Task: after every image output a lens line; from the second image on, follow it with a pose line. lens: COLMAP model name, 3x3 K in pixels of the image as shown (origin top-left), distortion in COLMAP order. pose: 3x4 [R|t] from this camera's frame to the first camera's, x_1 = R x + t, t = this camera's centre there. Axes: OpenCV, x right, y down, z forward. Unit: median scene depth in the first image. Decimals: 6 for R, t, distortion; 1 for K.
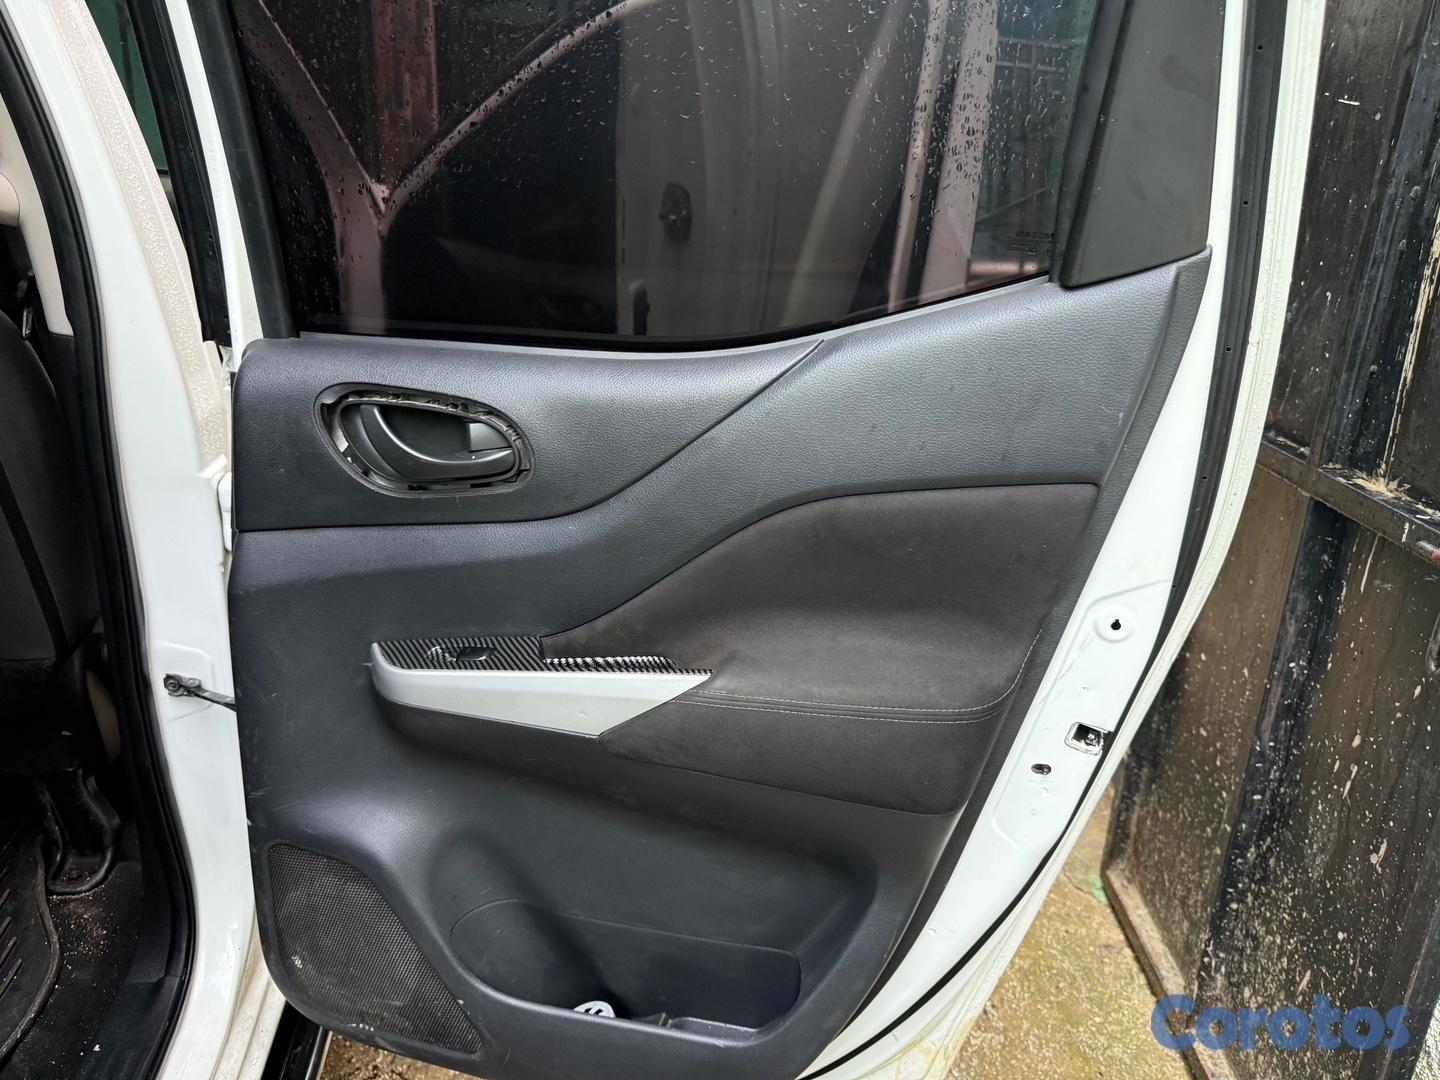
lens RADIAL K [[1040.4, 0, 716.9], [0, 1040.4, 541.5], [0, 0, 1]] dist [0.007894, -0.008818]
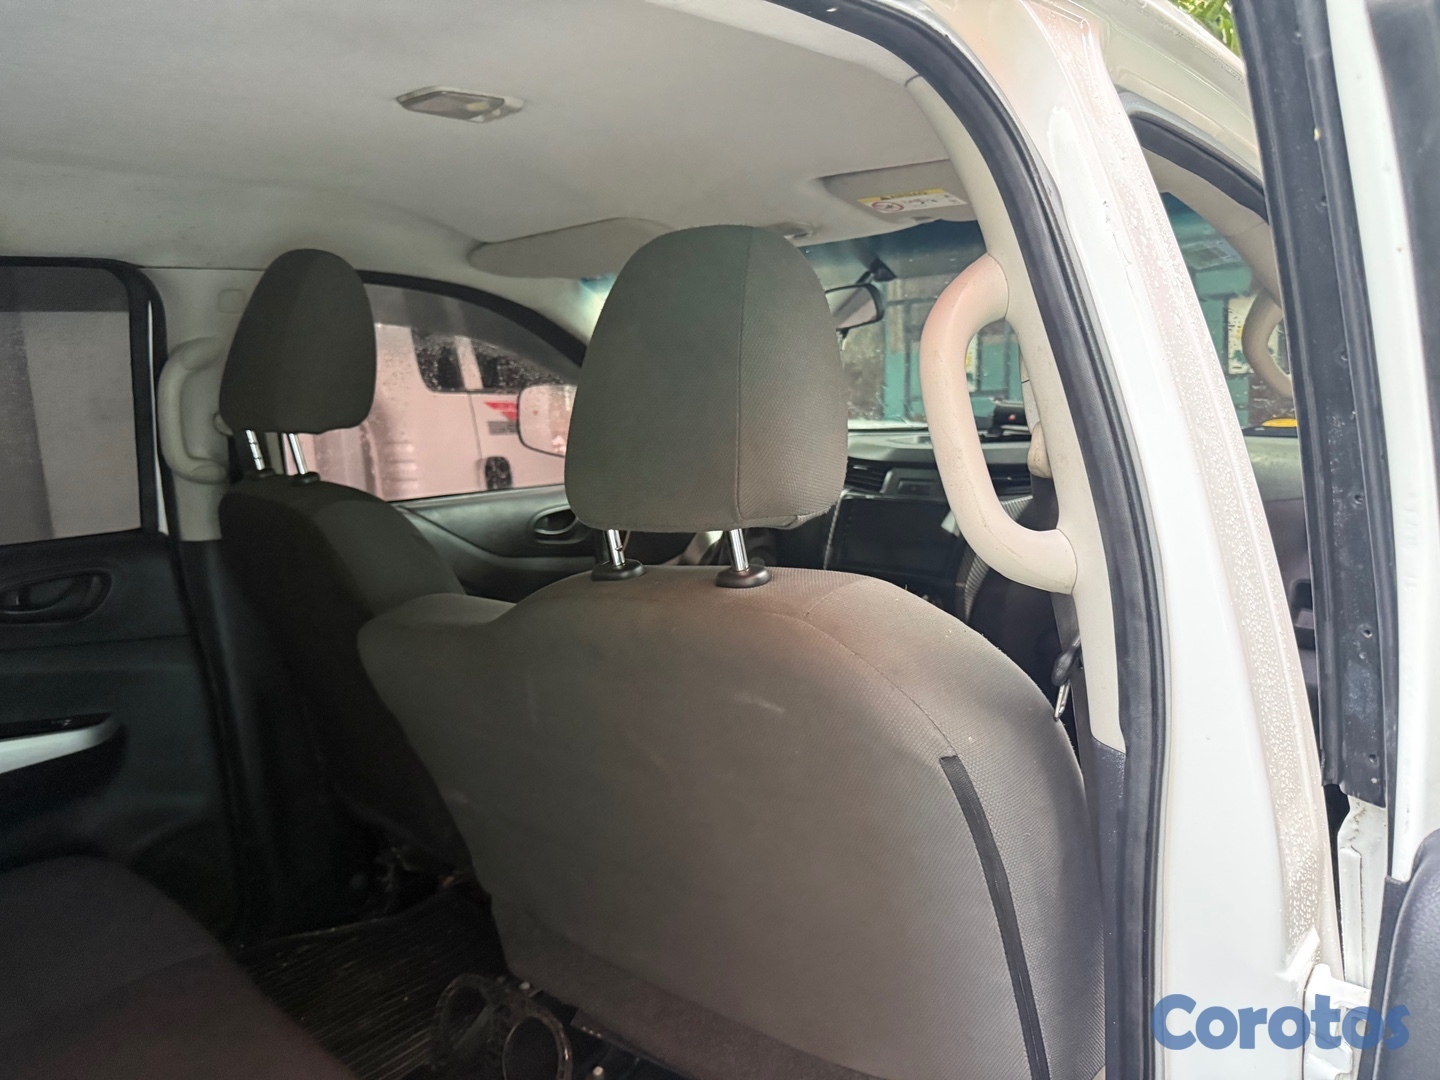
lens RADIAL K [[1040.4, 0, 719.0], [0, 1040.4, 537.7], [0, 0, 1]] dist [0.007894, -0.008818]
pose [[0.647413, 0.068596, -0.759046, -0.289555], [-0.115773, 0.993235, -0.008986, -0.296509], [0.753295, 0.093695, 0.650975, 0.358738]]
